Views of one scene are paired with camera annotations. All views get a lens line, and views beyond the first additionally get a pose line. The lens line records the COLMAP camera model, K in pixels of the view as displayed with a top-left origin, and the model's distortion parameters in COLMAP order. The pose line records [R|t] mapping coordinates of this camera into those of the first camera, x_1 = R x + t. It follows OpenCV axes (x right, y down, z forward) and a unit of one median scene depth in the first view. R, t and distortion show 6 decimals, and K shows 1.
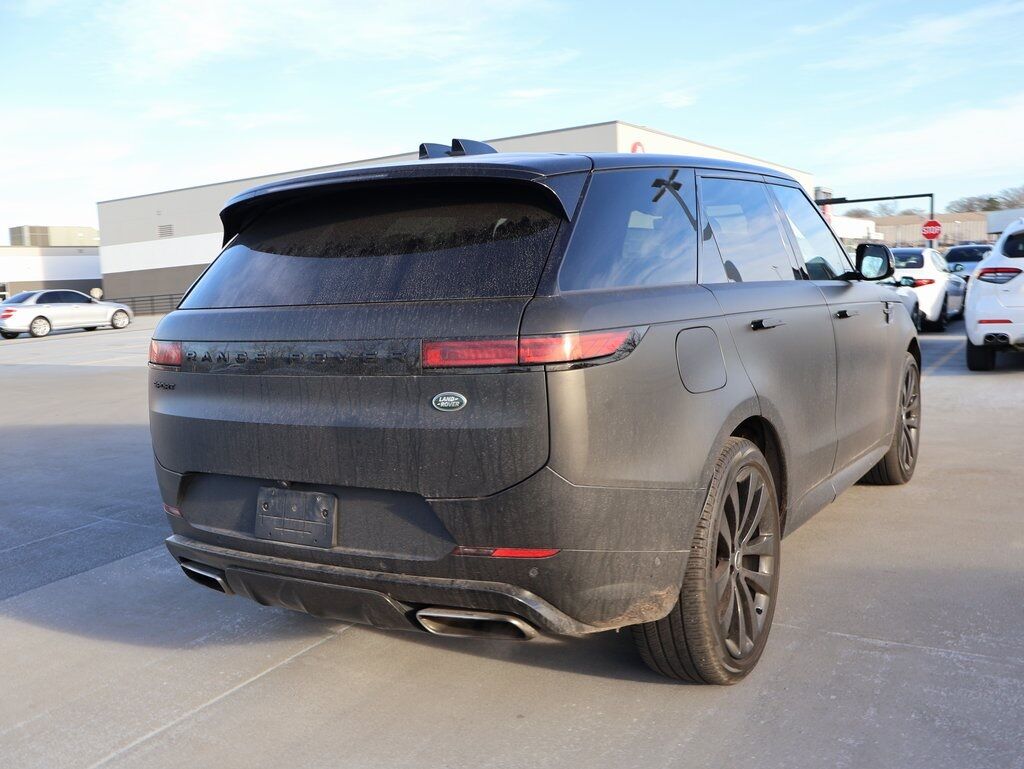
lens RADIAL K [[850.5, 0, 518.5], [0, 850.5, 382.3], [0, 0, 1]] dist [0.011741, 0.013738]
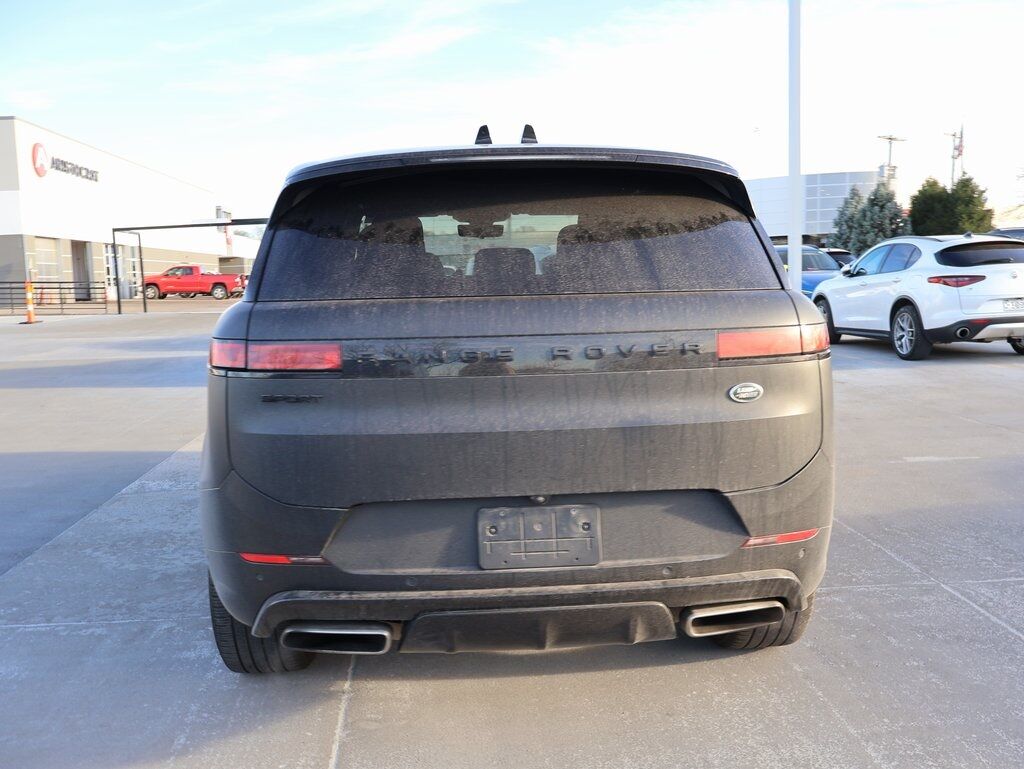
lens RADIAL K [[850.5, 0, 516.0], [0, 850.5, 384.6], [0, 0, 1]] dist [0.011741, 0.013738]
pose [[0.843363, -0.035661, 0.536159, -0.790470], [0.047410, 0.998842, -0.008139, 0.008408], [-0.535248, 0.032283, 0.844078, 0.288371]]
